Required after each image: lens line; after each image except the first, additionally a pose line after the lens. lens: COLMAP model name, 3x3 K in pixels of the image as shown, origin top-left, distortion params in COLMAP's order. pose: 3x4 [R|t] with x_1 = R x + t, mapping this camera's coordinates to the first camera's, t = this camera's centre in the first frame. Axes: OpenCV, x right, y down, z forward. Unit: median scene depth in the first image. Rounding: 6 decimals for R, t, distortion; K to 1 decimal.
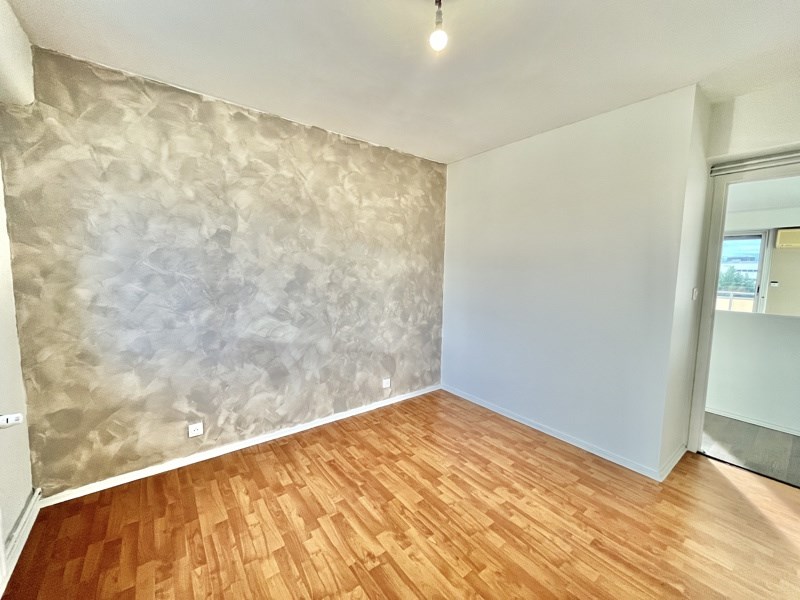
lens RADIAL K [[321.9, 0, 397.8], [0, 321.9, 299.2], [0, 0, 1]] dist [-0.000790, -0.000171]
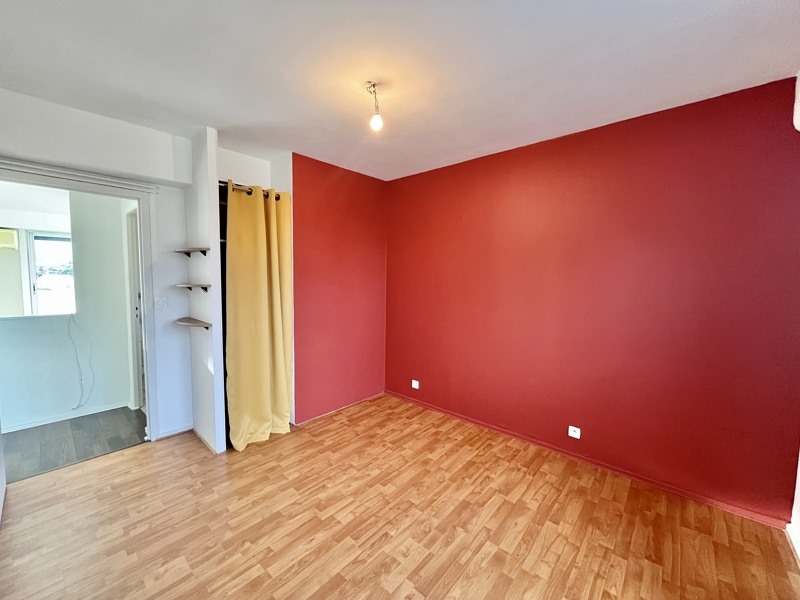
lens RADIAL K [[321.9, 0, 397.8], [0, 321.9, 299.2], [0, 0, 1]] dist [-0.000790, -0.000171]
pose [[-0.200772, -0.087955, 0.975681, -0.899515], [0.076056, 0.991556, 0.105036, -0.140640], [-0.976681, 0.095295, -0.192388, 1.146135]]
